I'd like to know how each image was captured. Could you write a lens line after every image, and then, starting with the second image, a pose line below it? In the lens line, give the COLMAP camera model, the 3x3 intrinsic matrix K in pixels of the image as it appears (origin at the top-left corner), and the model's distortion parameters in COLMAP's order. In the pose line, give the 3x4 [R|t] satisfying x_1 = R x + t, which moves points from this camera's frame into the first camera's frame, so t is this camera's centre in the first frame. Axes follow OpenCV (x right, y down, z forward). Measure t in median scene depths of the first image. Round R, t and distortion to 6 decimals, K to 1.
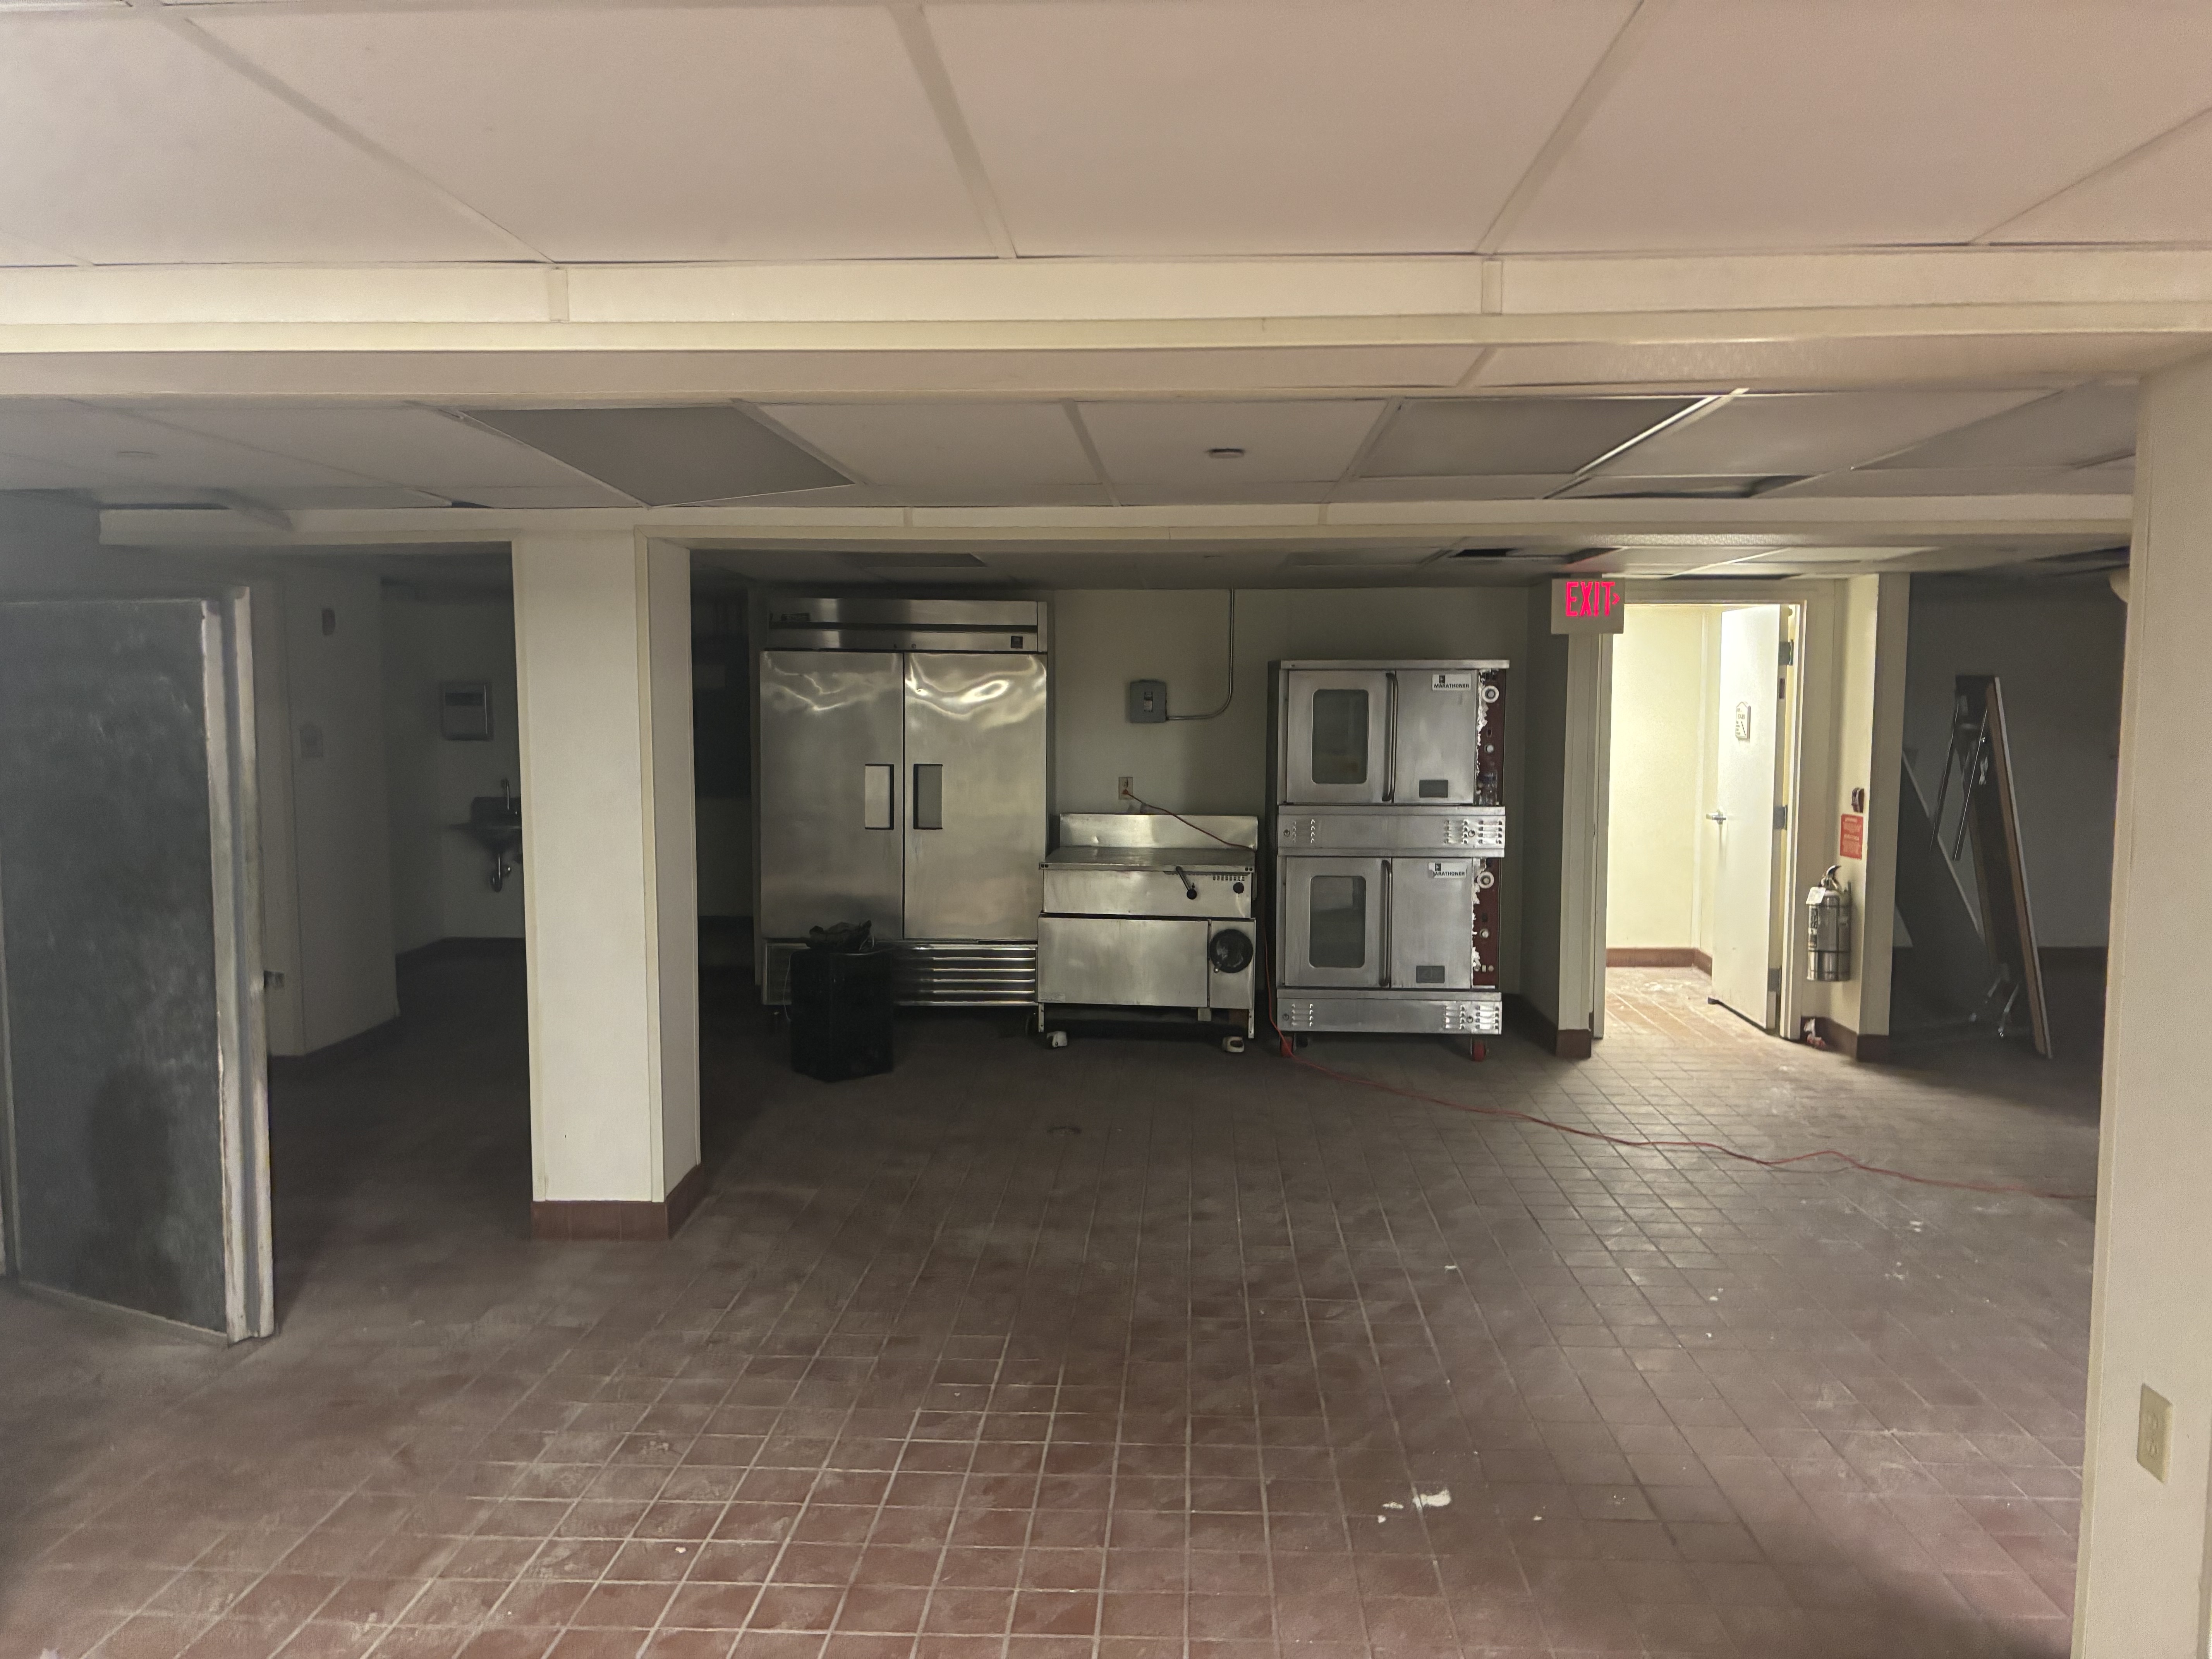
lens RADIAL K [[1676.4, 0, 1108.0], [0, 1676.4, 824.7], [0, 0, 1]] dist [0.027229, -0.013750]
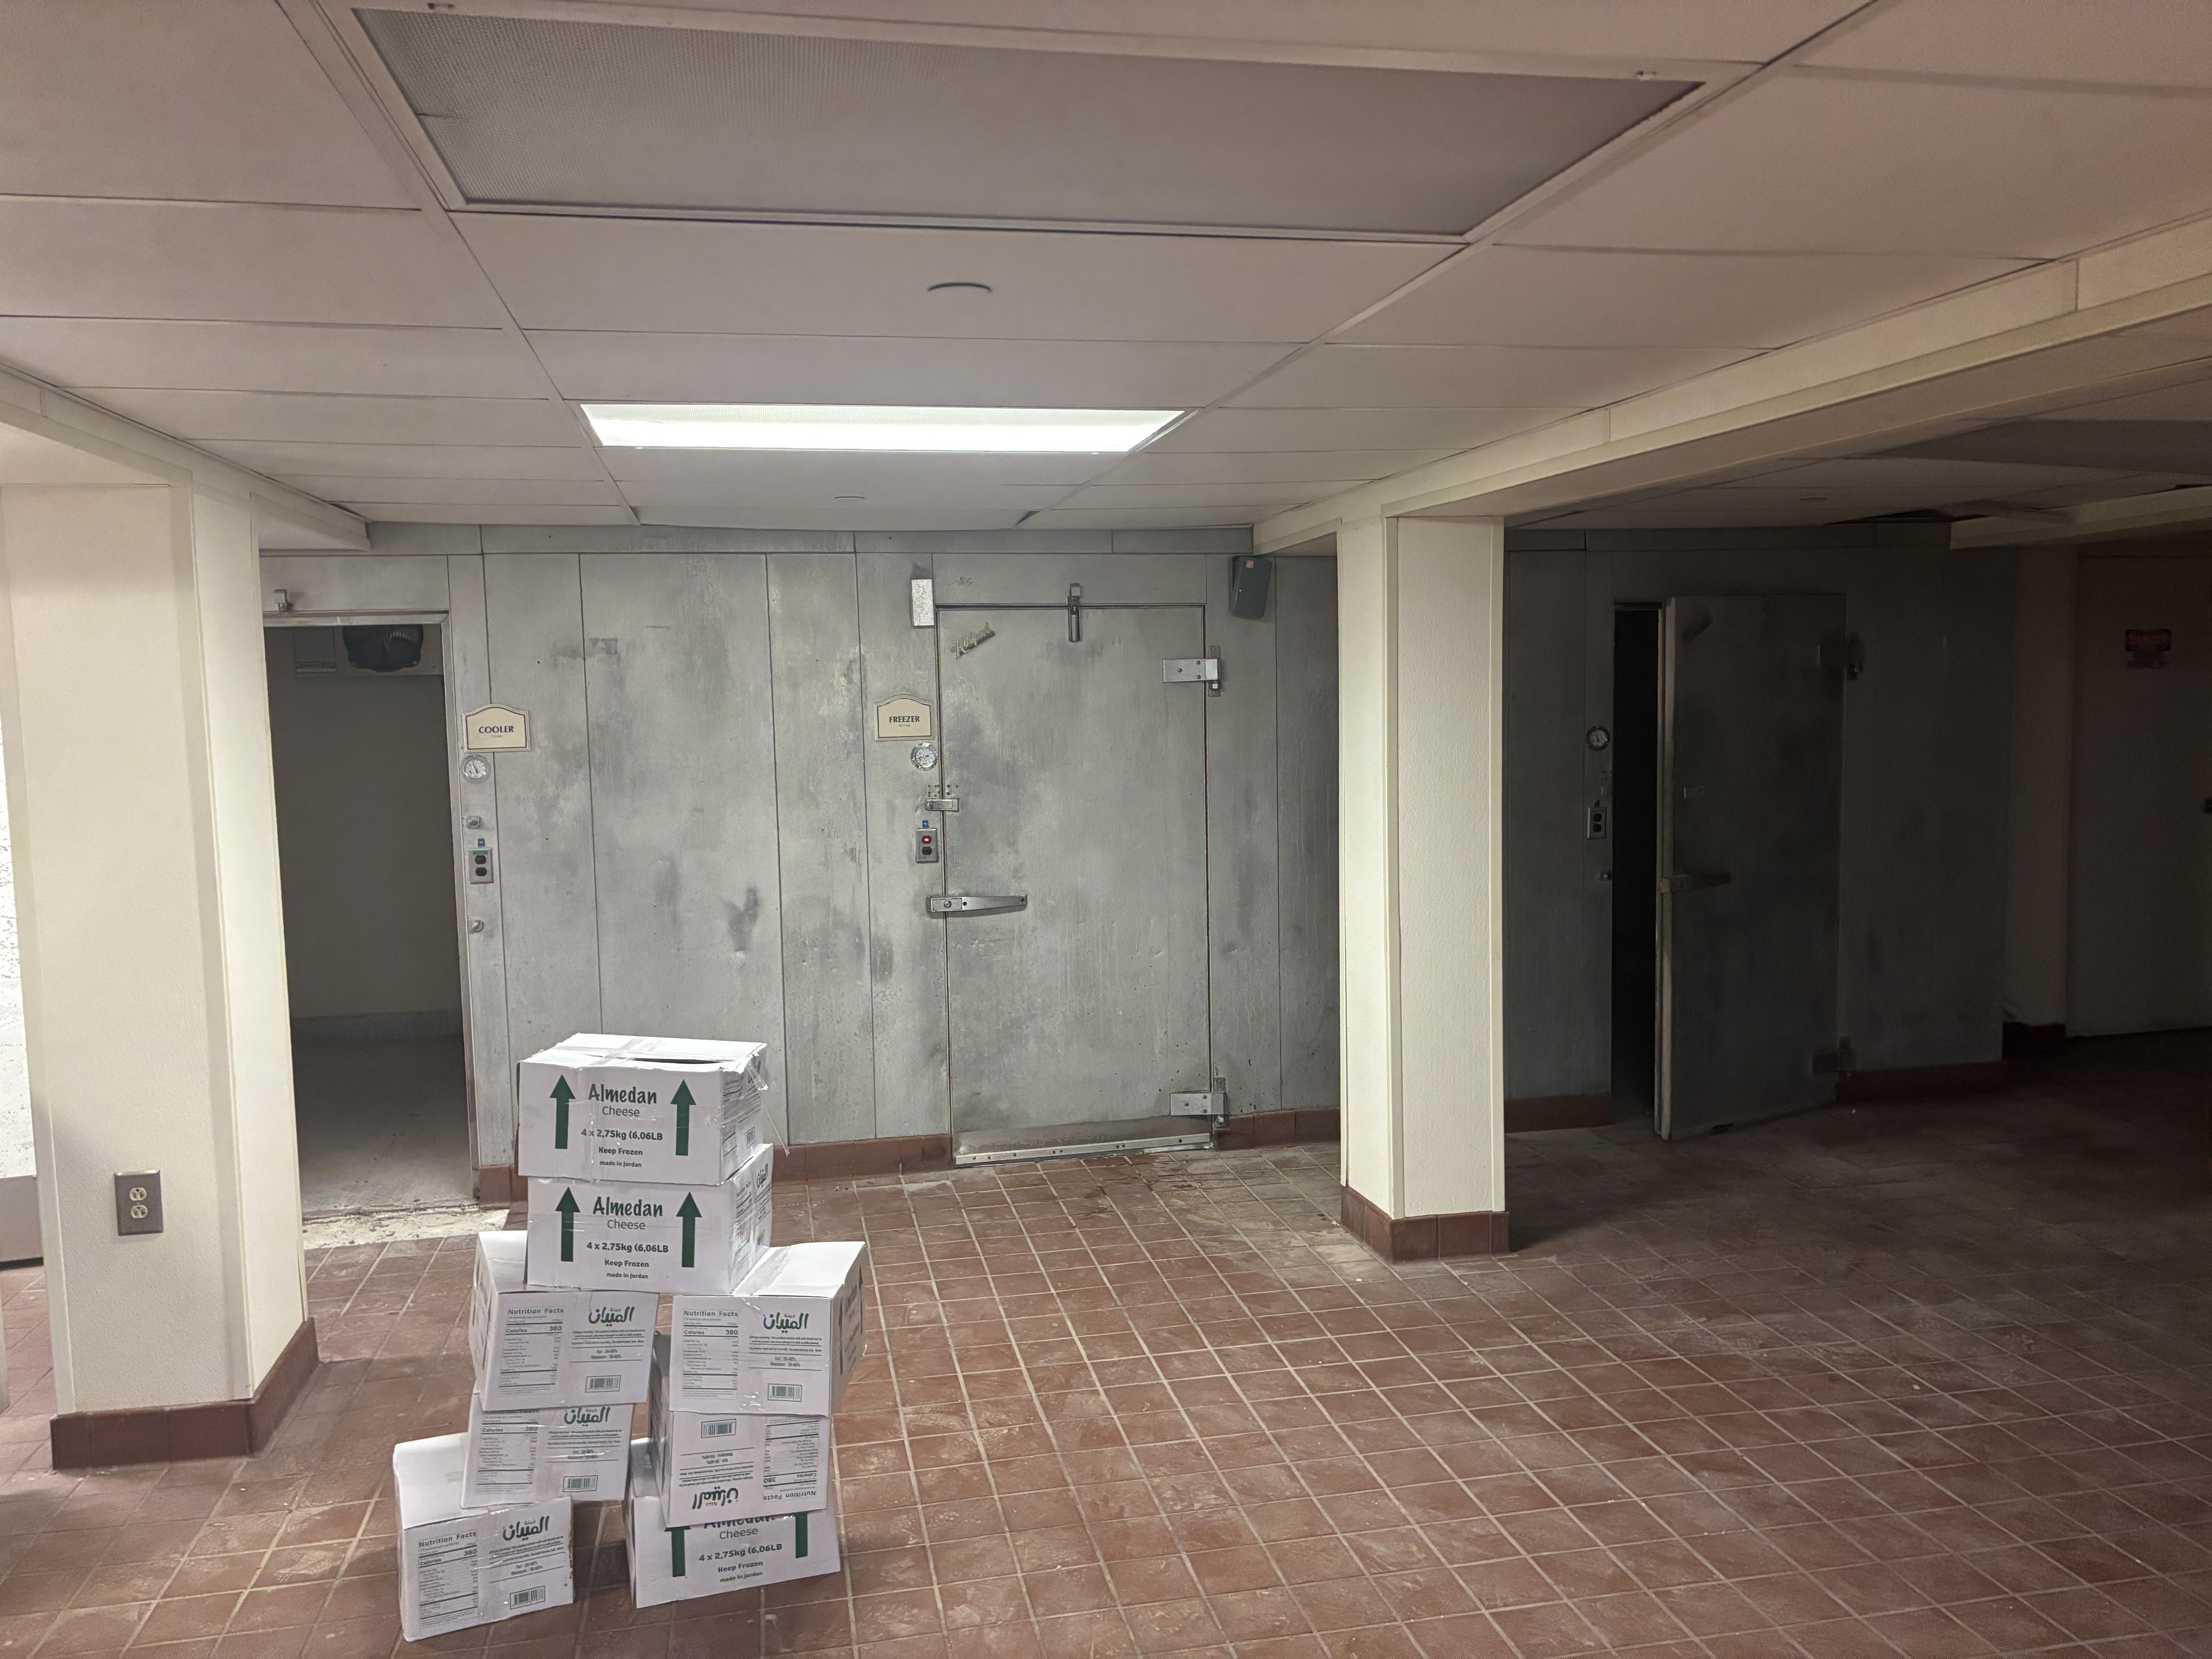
lens RADIAL K [[1676.4, 0, 1102.0], [0, 1676.4, 830.9], [0, 0, 1]] dist [0.027229, -0.013750]
pose [[0.248102, 0.083642, -0.965116, 0.655021], [-0.052933, 0.995948, 0.072707, -0.020343], [0.967287, 0.033047, 0.251524, 0.107726]]
